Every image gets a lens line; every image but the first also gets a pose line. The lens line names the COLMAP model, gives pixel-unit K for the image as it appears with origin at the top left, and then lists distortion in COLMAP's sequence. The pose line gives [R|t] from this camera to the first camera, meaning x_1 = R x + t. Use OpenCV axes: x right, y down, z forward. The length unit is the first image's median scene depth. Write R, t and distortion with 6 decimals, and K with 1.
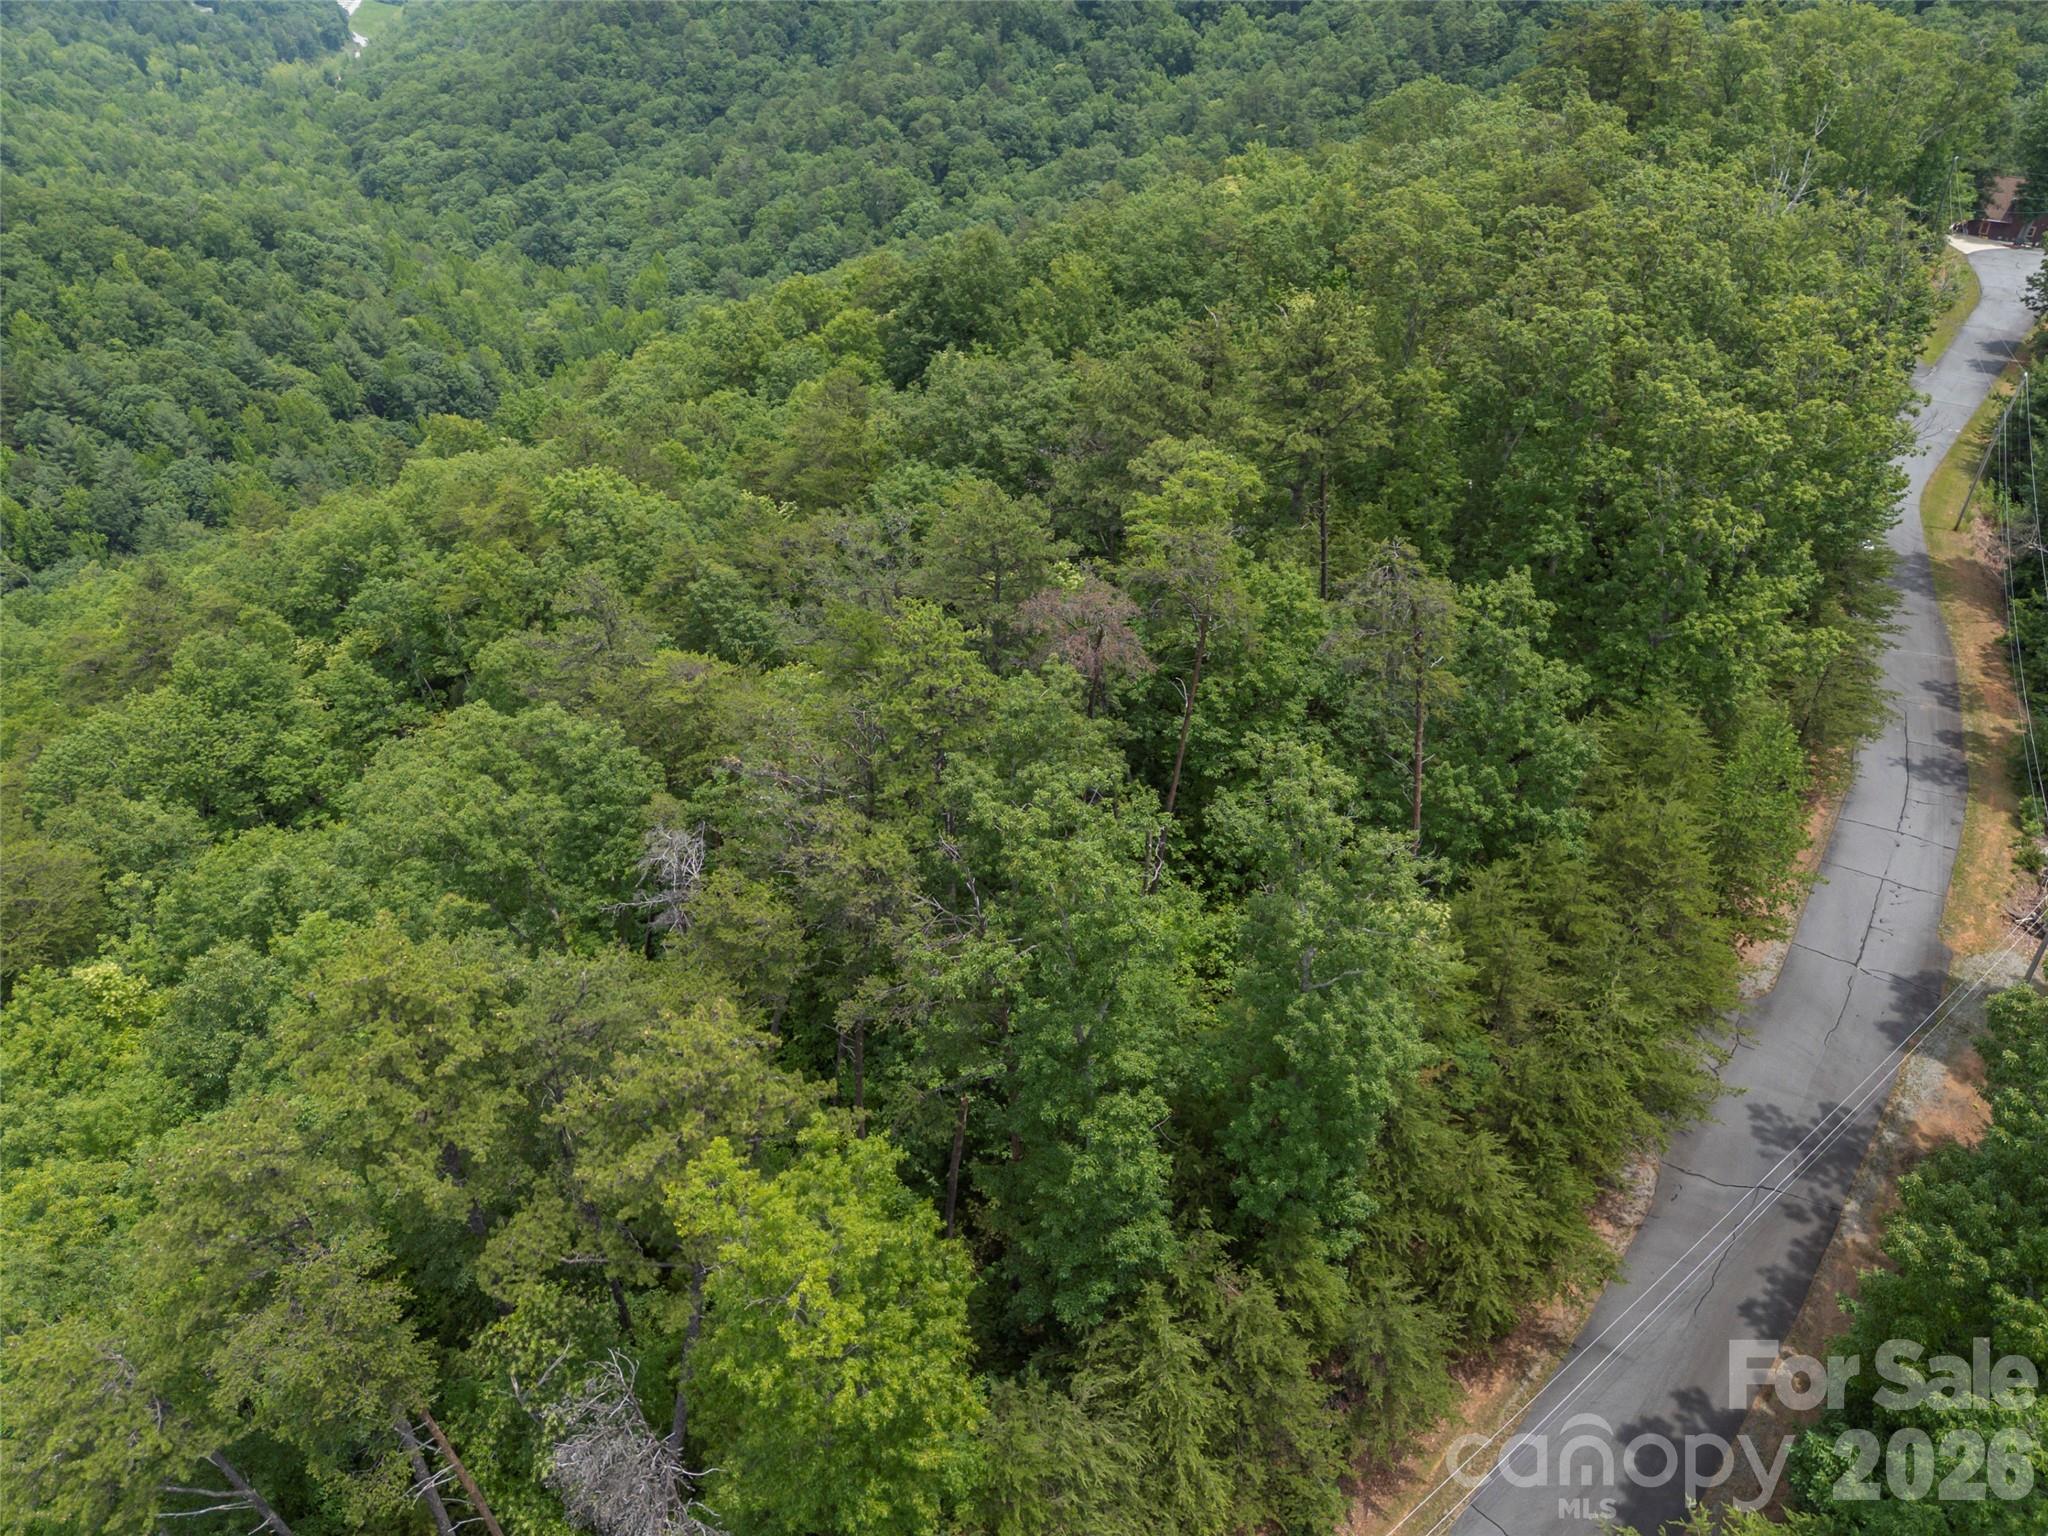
lens RADIAL K [[1495.0, 0, 1021.6], [0, 1495.0, 761.6], [0, 0, 1]] dist [0.074727, -0.064883]
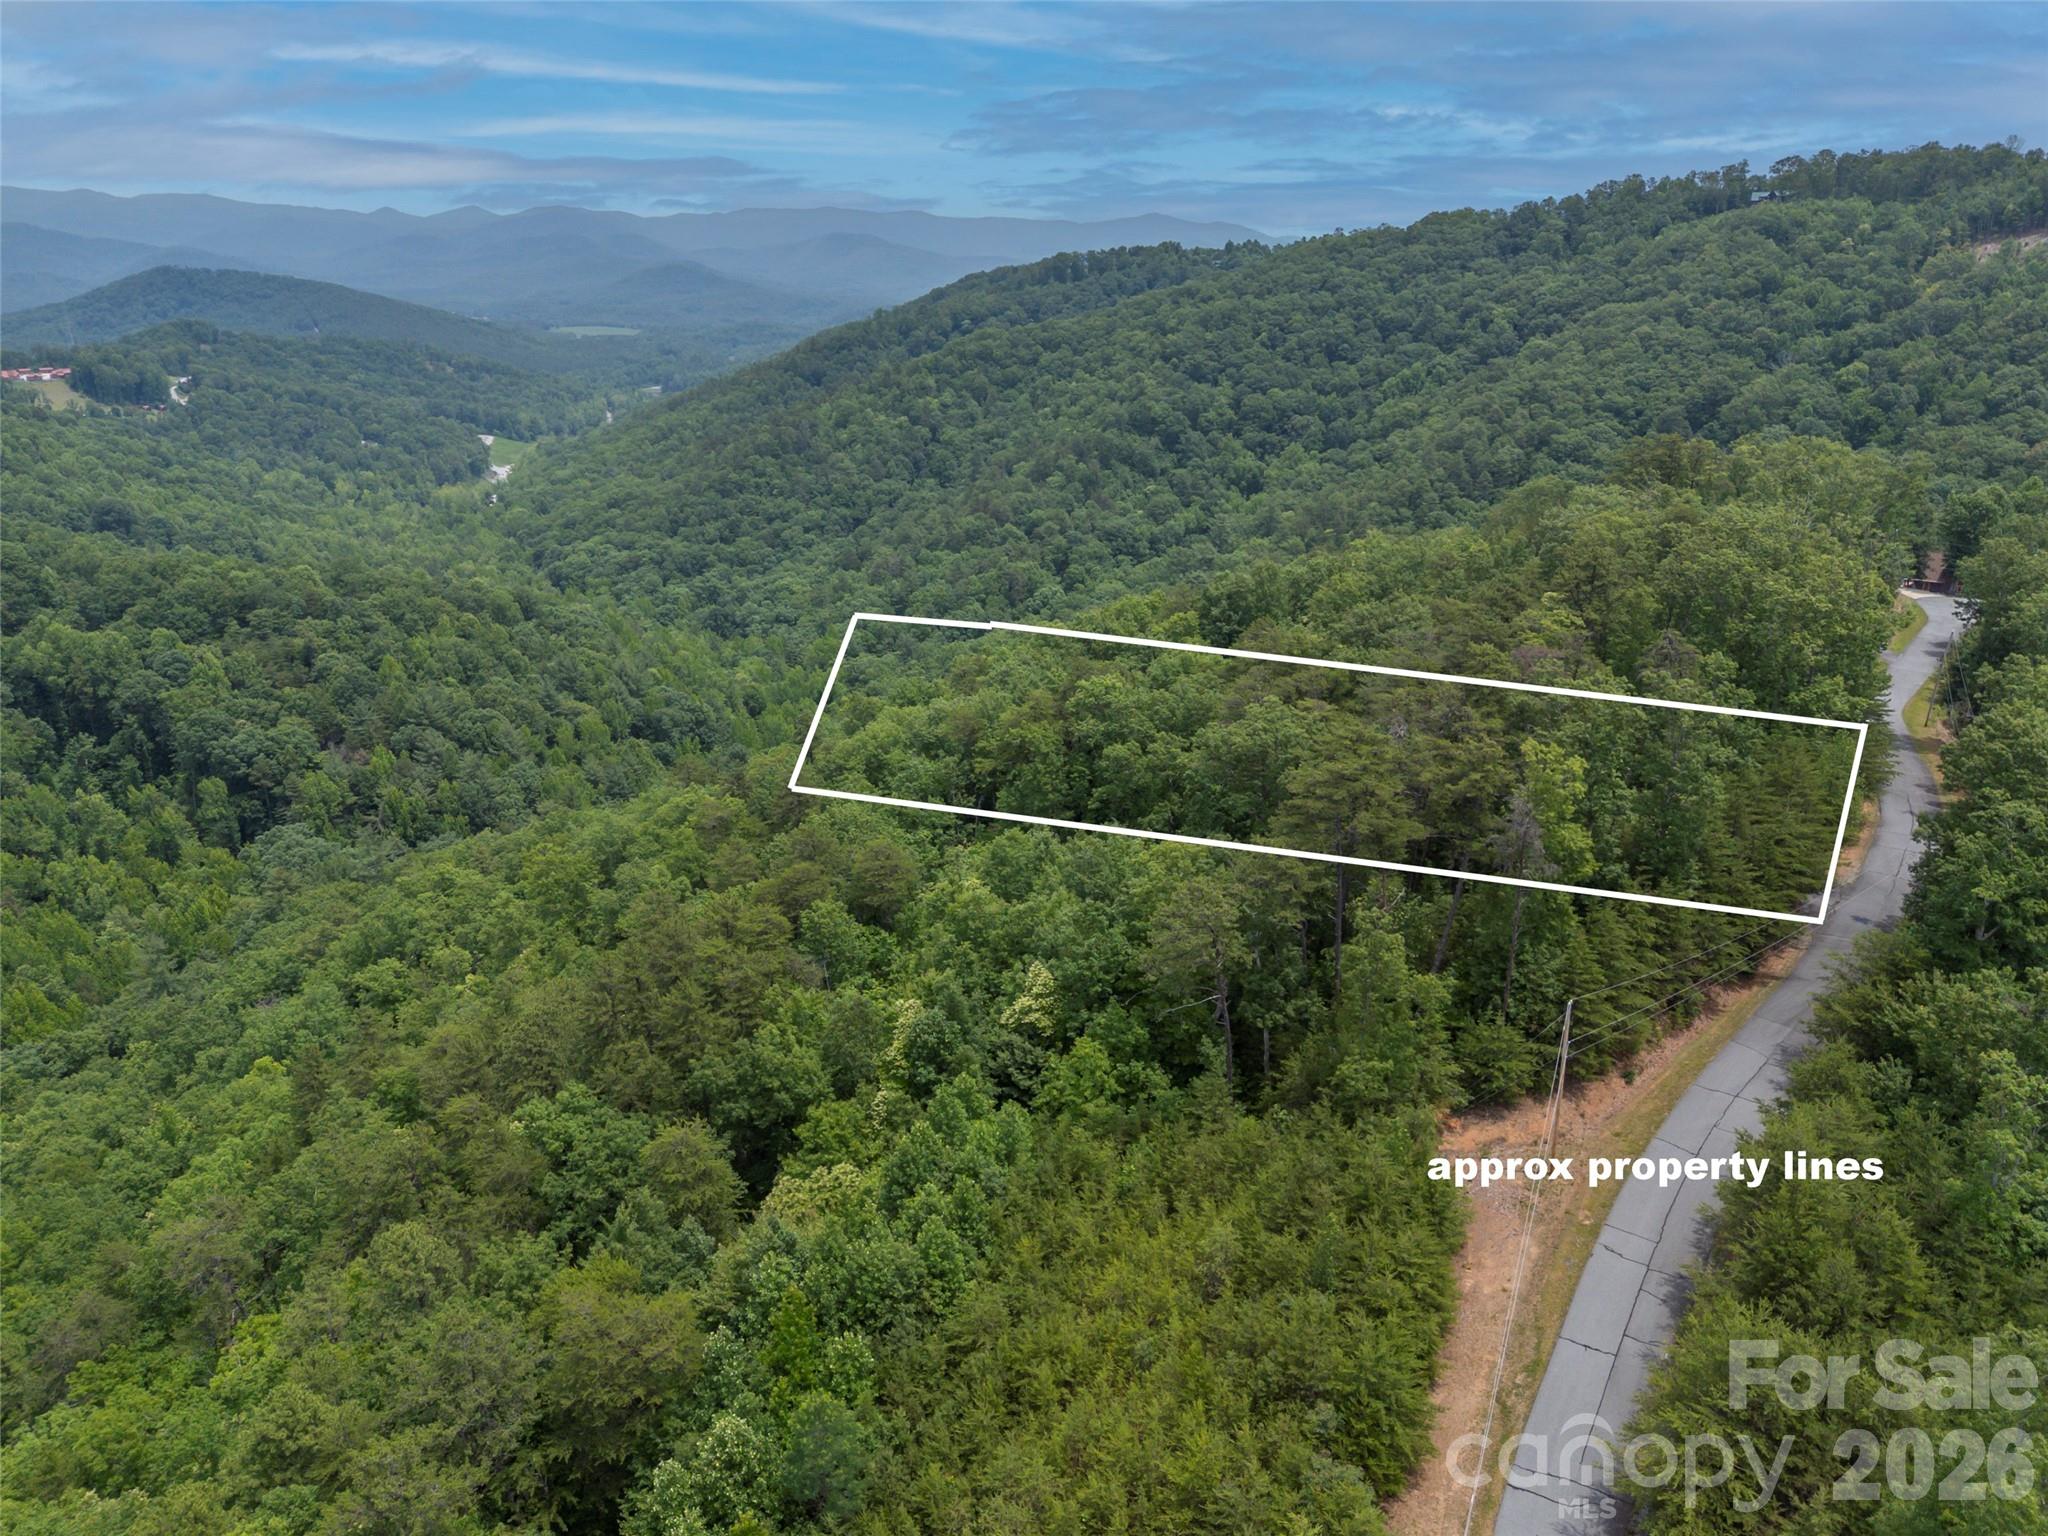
lens RADIAL K [[1495.0, 0, 1017.1], [0, 1495.0, 768.3], [0, 0, 1]] dist [0.074727, -0.064883]
pose [[0.999943, 0.008468, -0.006468, -0.263217], [-0.009811, 0.968491, -0.248855, 0.231010], [0.004157, 0.248904, 0.968519, -0.431144]]
